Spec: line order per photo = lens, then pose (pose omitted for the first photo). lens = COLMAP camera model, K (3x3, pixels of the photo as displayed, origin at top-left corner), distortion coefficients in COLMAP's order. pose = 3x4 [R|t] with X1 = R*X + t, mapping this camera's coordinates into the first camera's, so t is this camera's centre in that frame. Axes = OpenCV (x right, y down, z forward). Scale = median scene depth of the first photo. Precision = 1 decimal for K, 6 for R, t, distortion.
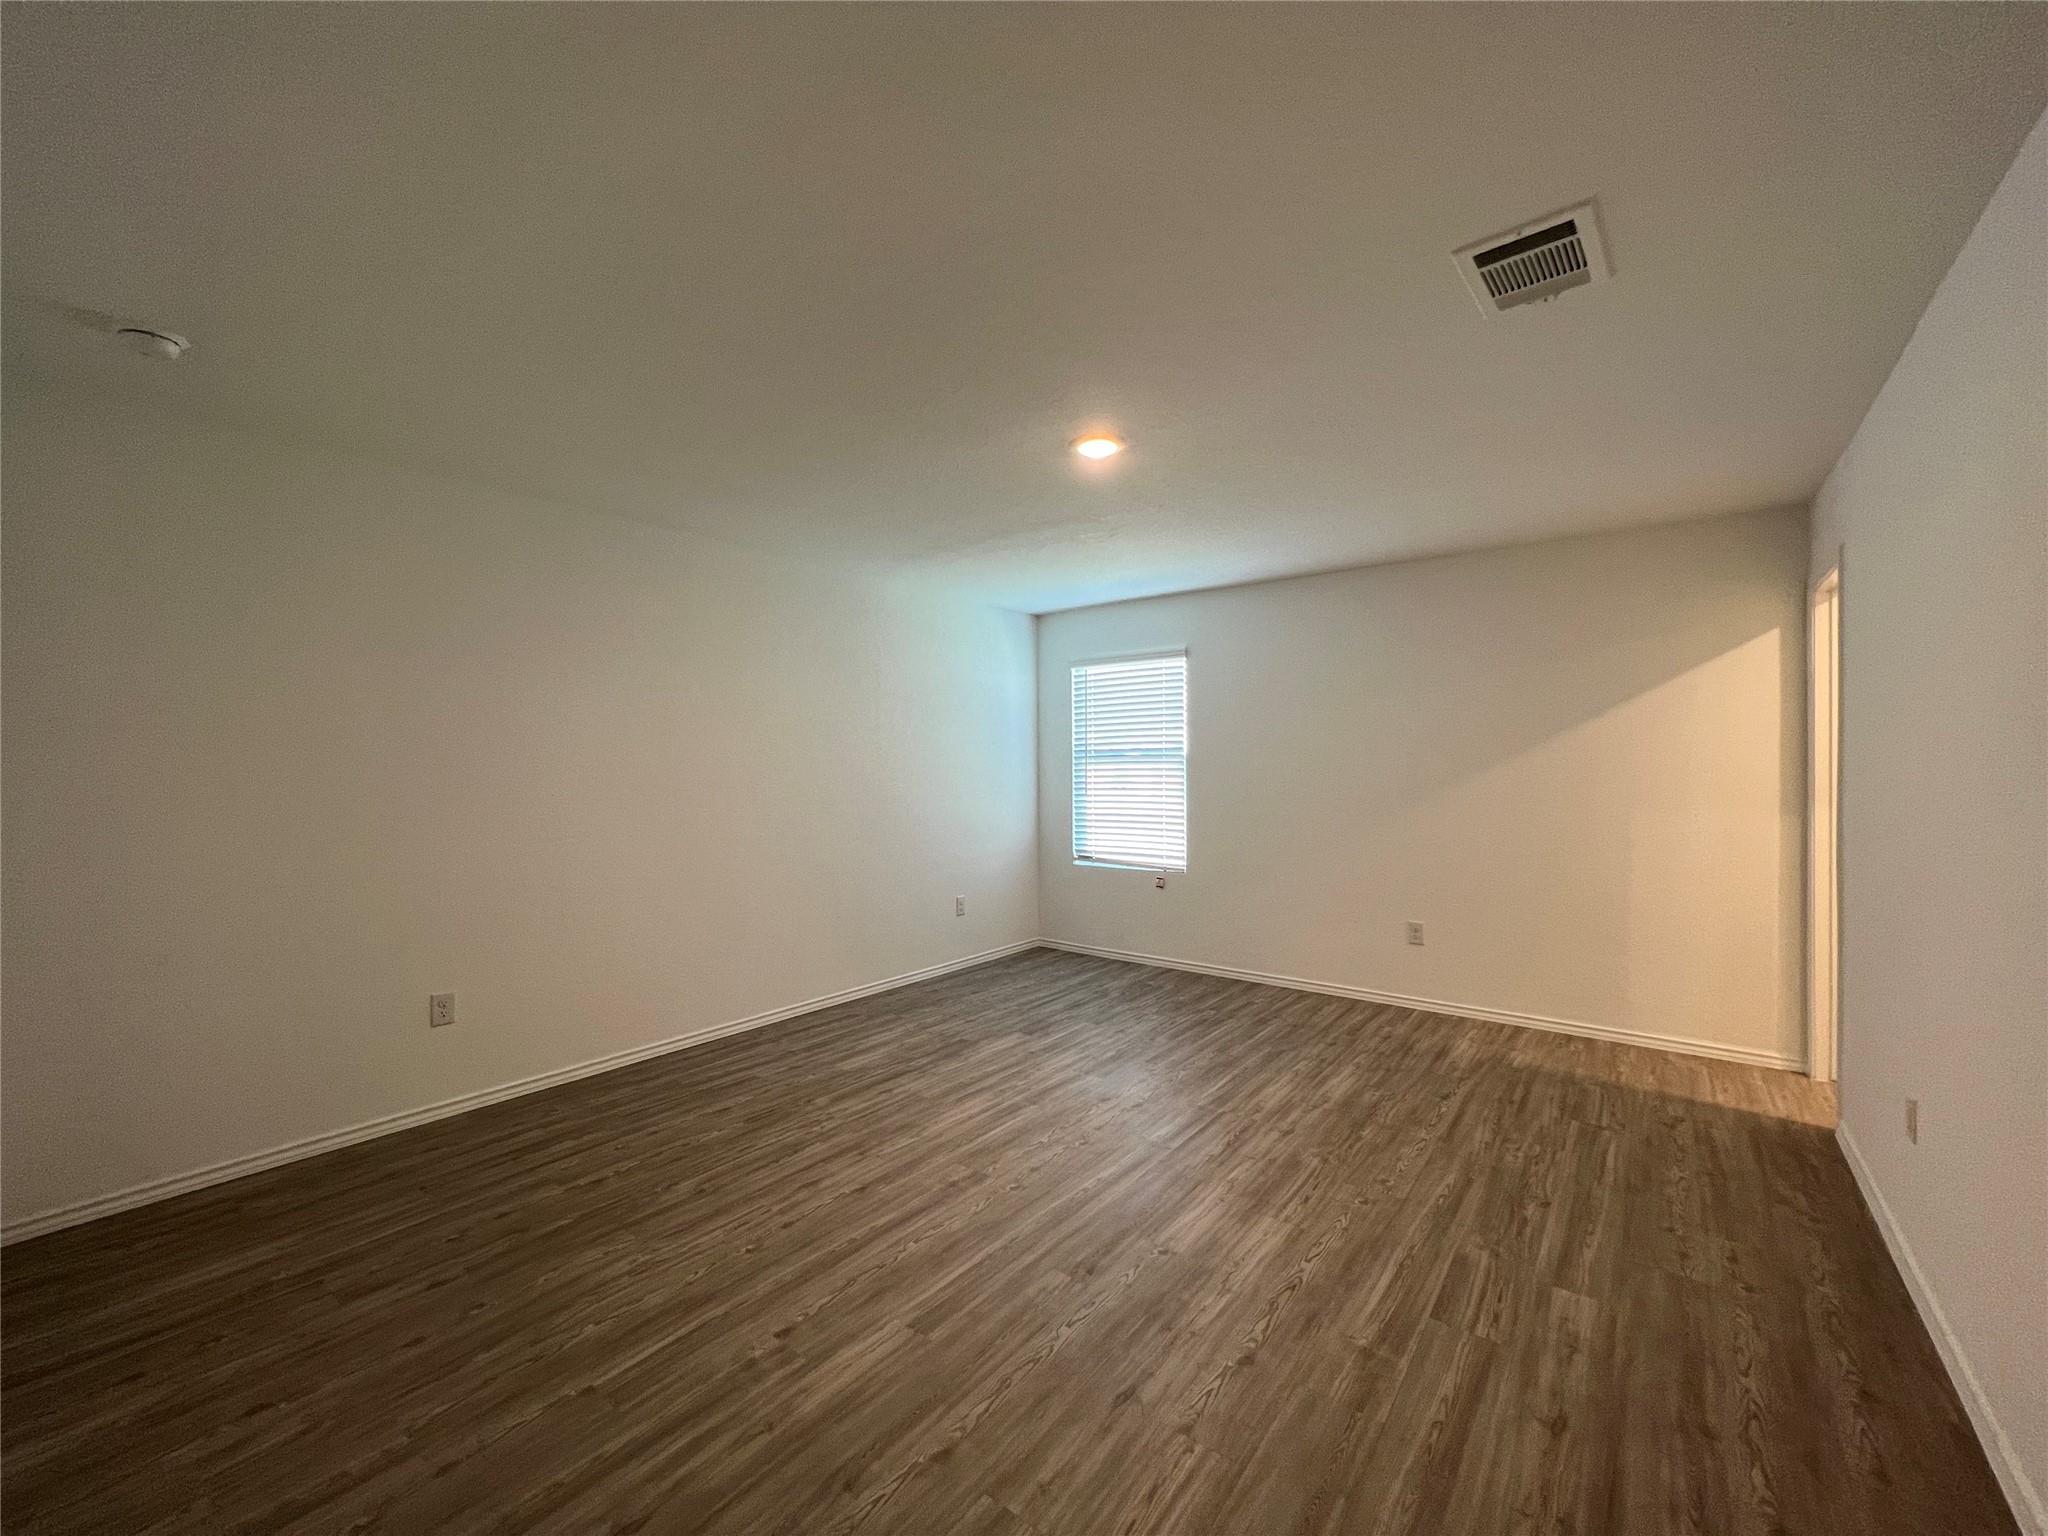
lens RADIAL K [[819.0, 0, 1016.2], [0, 819.0, 767.2], [0, 0, 1]] dist [0.001530, -0.000241]
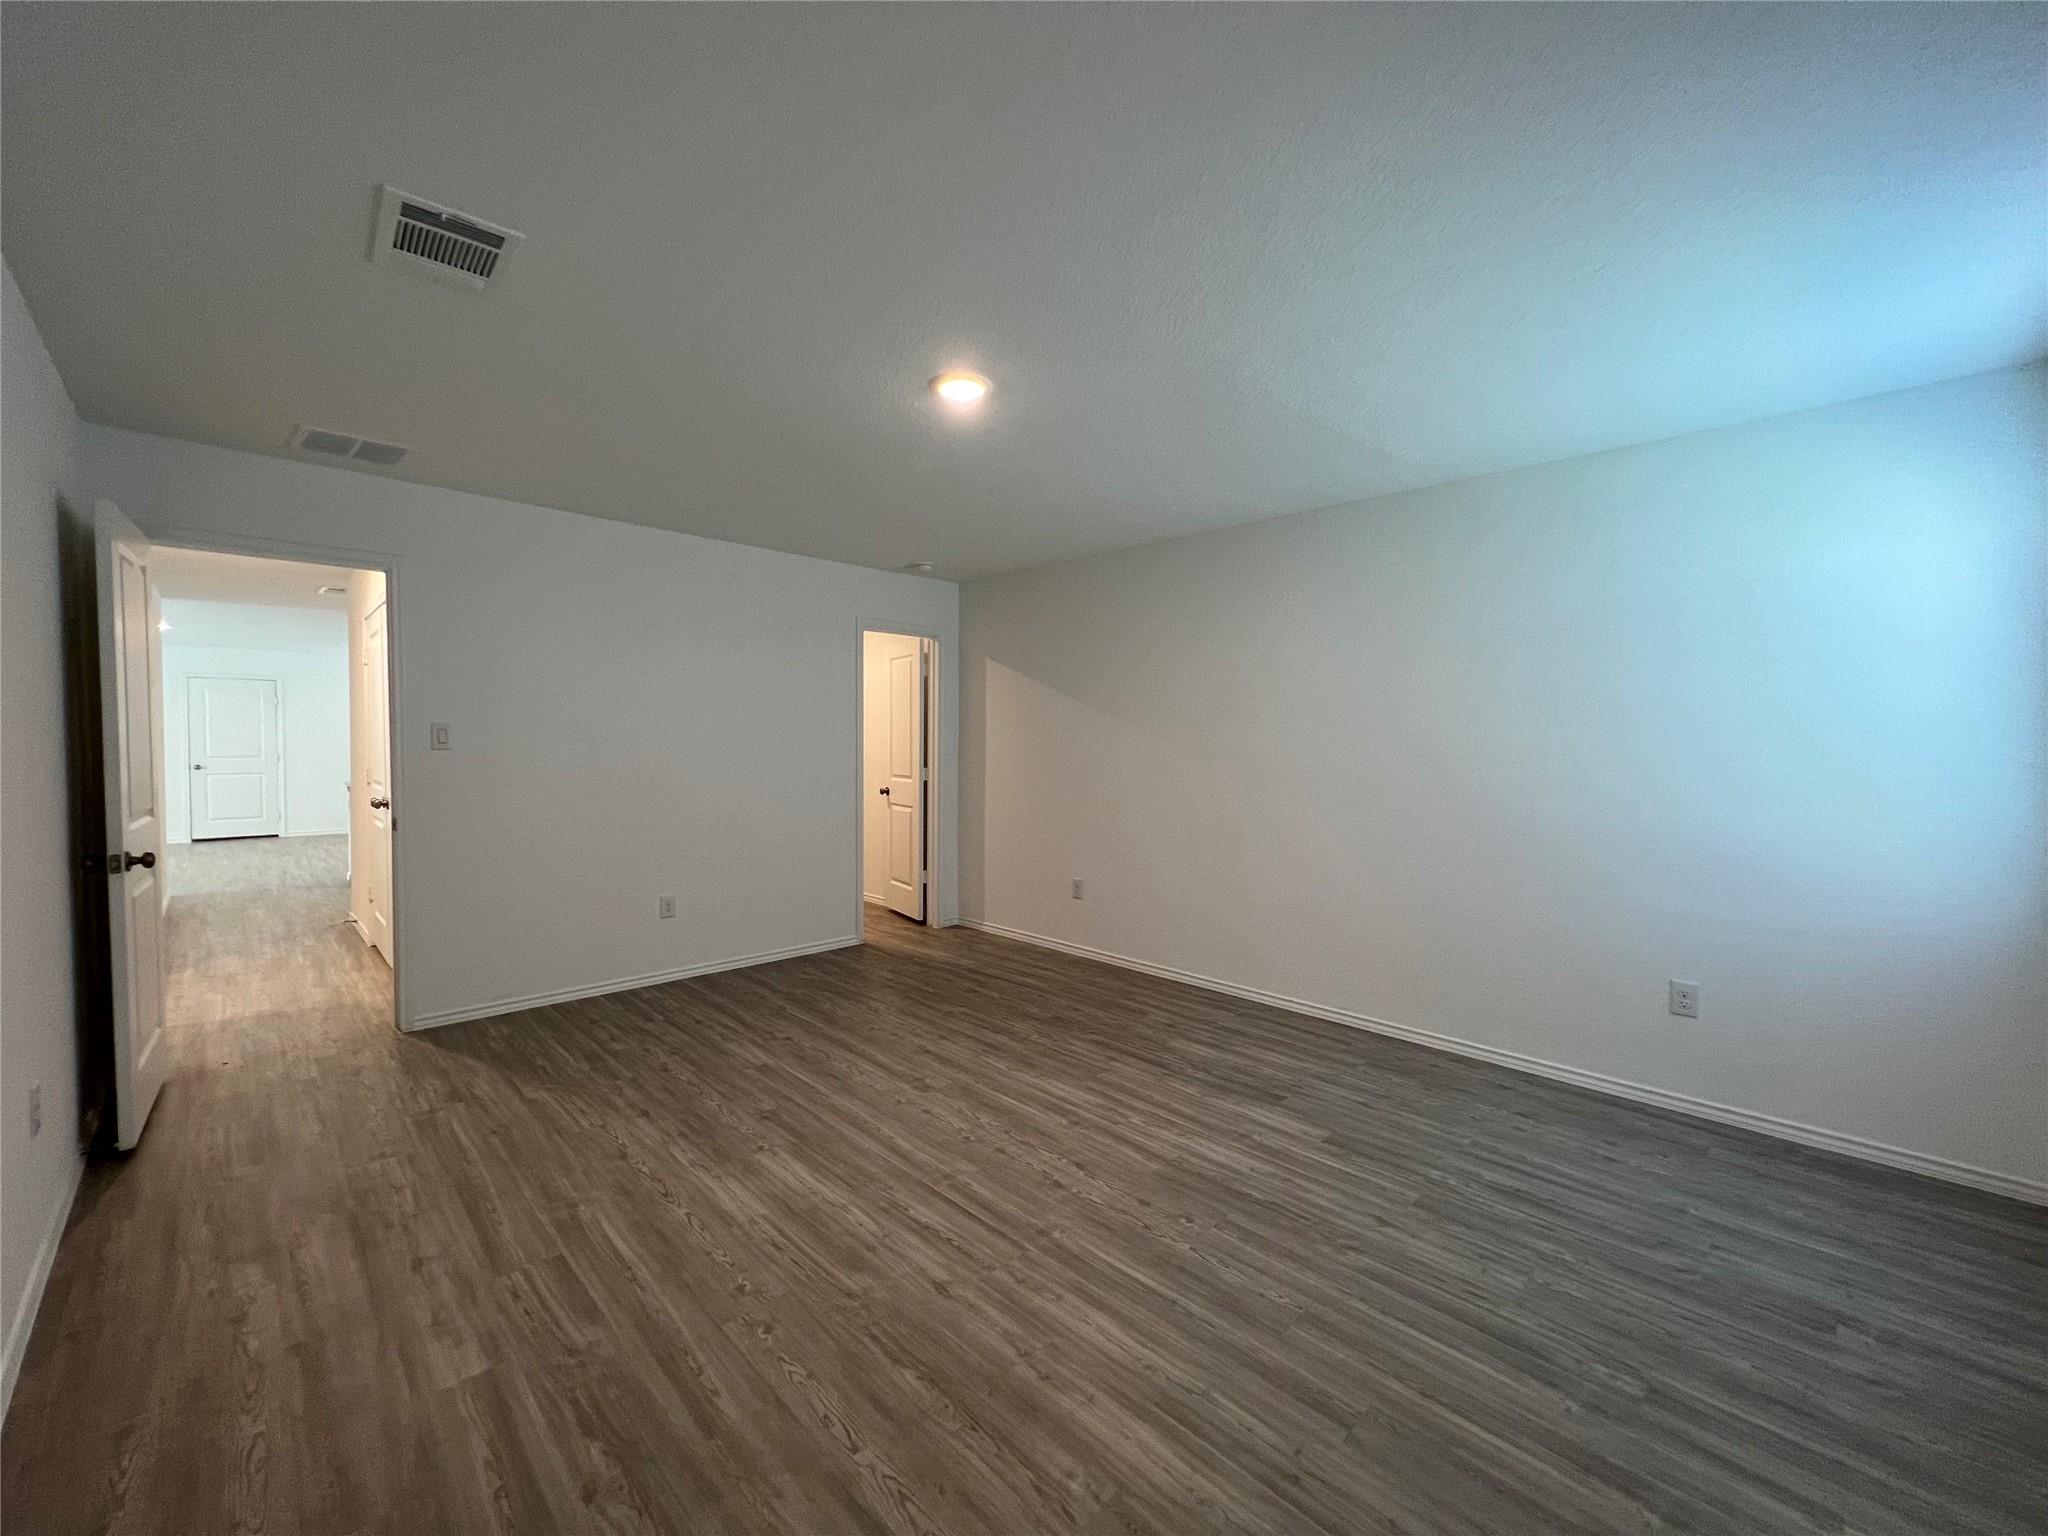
lens RADIAL K [[819.0, 0, 1013.1], [0, 819.0, 768.5], [0, 0, 1]] dist [0.001530, -0.000241]
pose [[-0.136012, 0.033957, -0.990125, 1.047707], [-0.007372, 0.999350, 0.035286, -0.002105], [0.990680, 0.012099, -0.135673, 1.233695]]
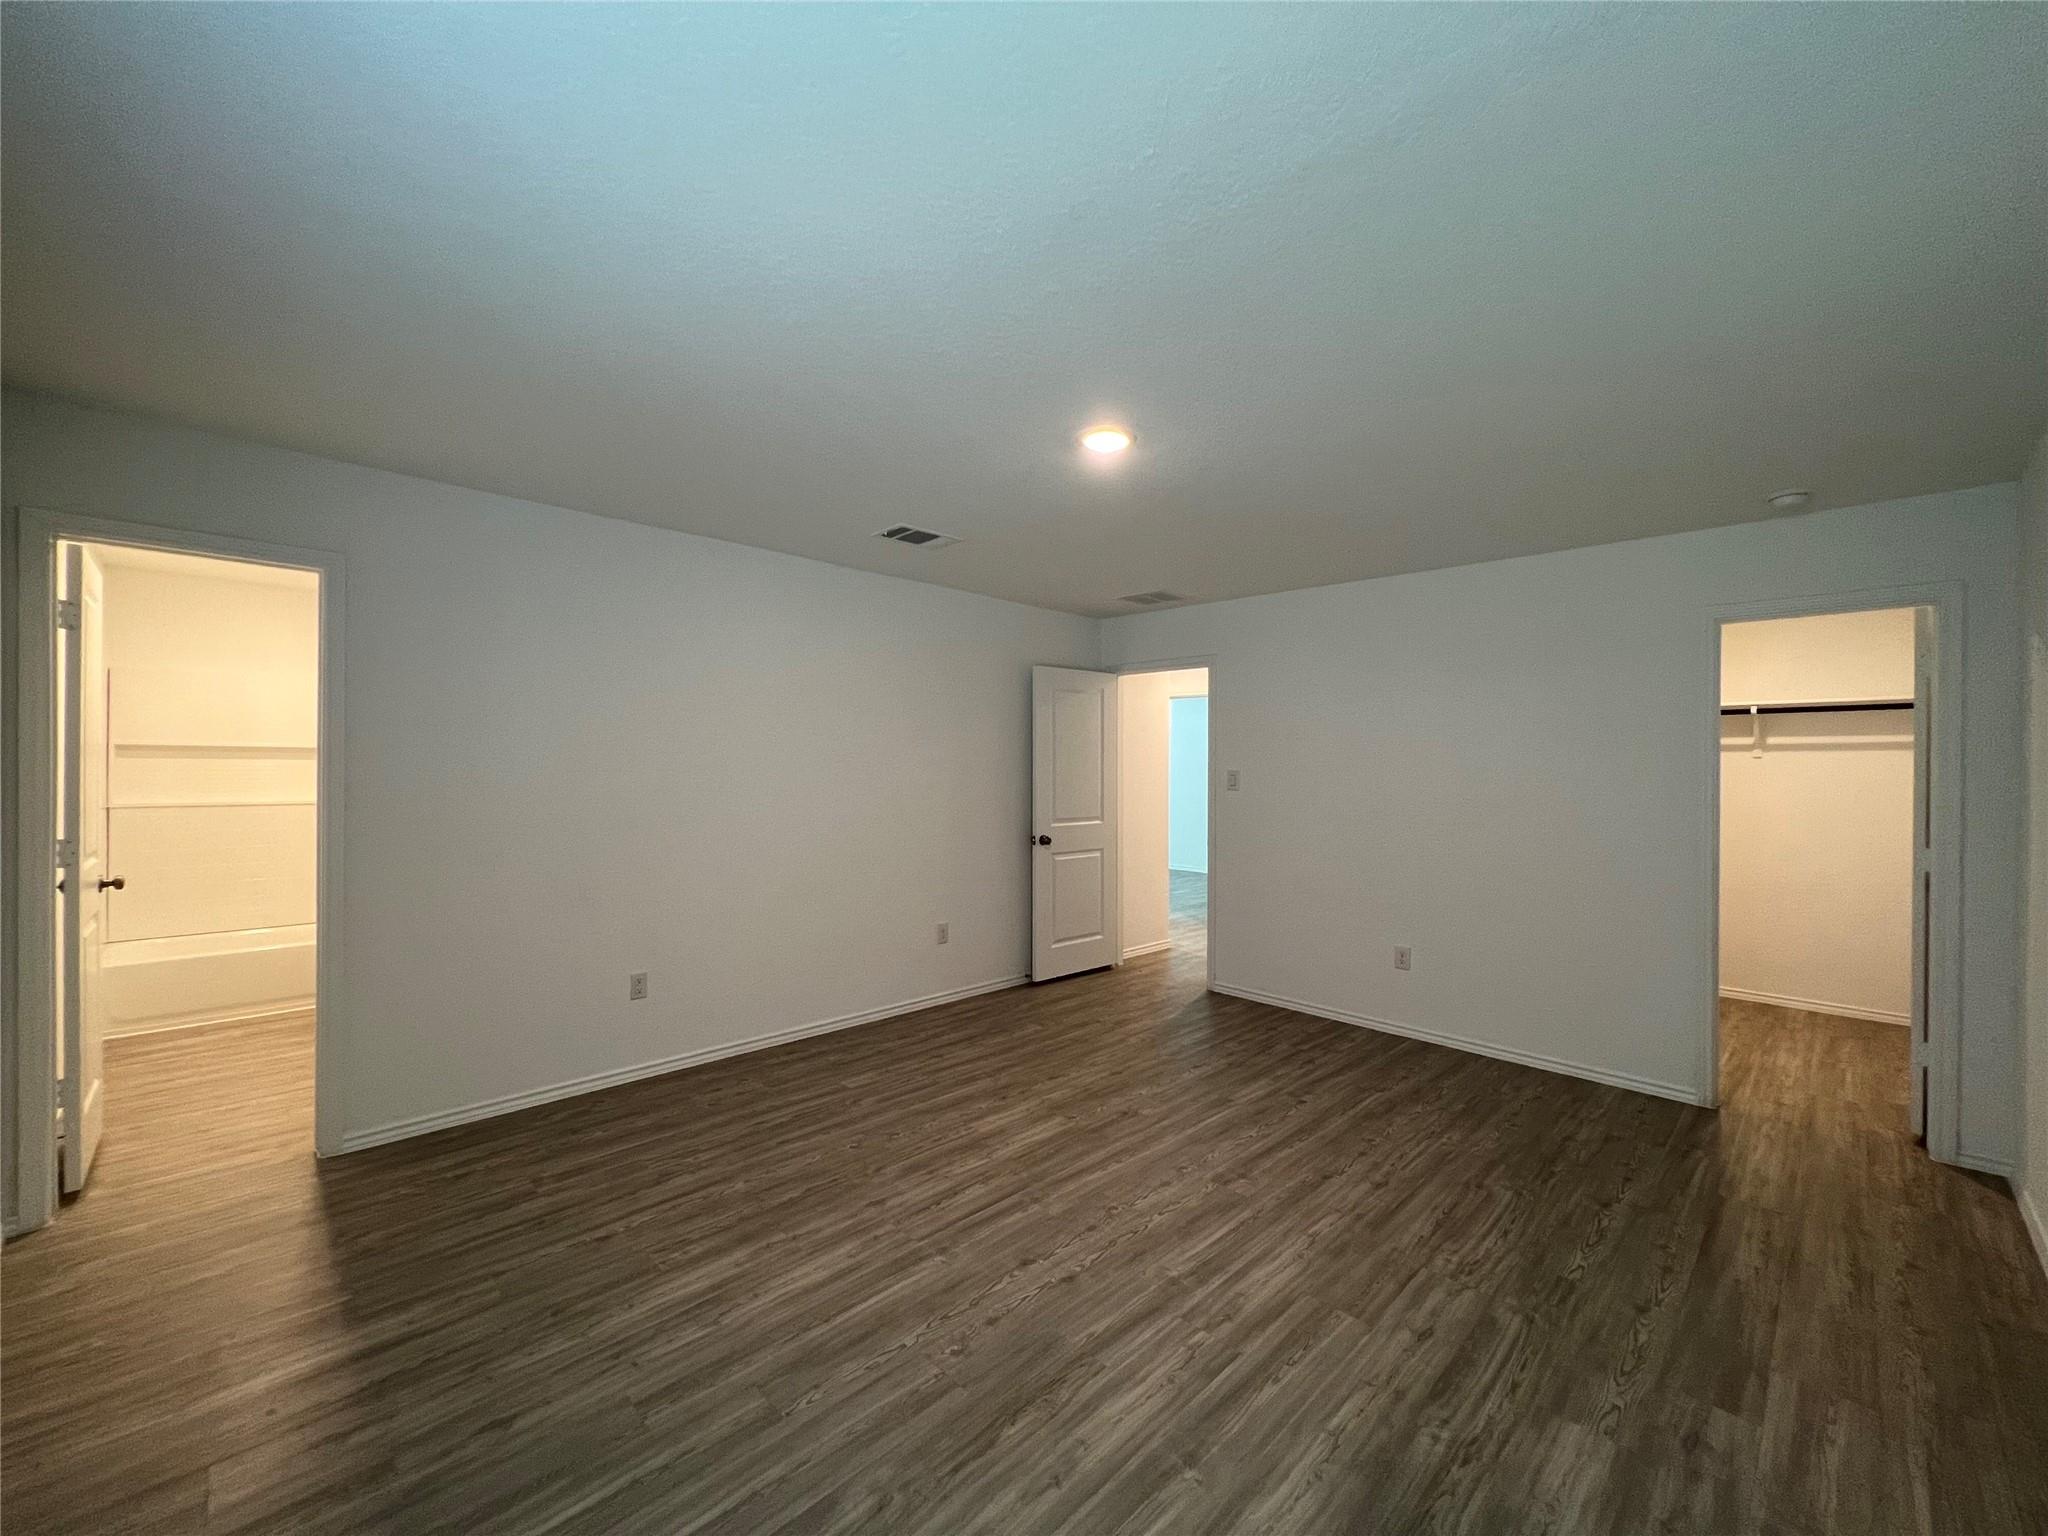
lens RADIAL K [[819.0, 0, 1014.1], [0, 819.0, 770.0], [0, 0, 1]] dist [0.001530, -0.000241]
pose [[-0.991598, -0.010033, 0.128965, 0.082129], [-0.009794, 0.999949, 0.002488, -0.024381], [-0.128984, 0.001204, -0.991646, 1.999988]]
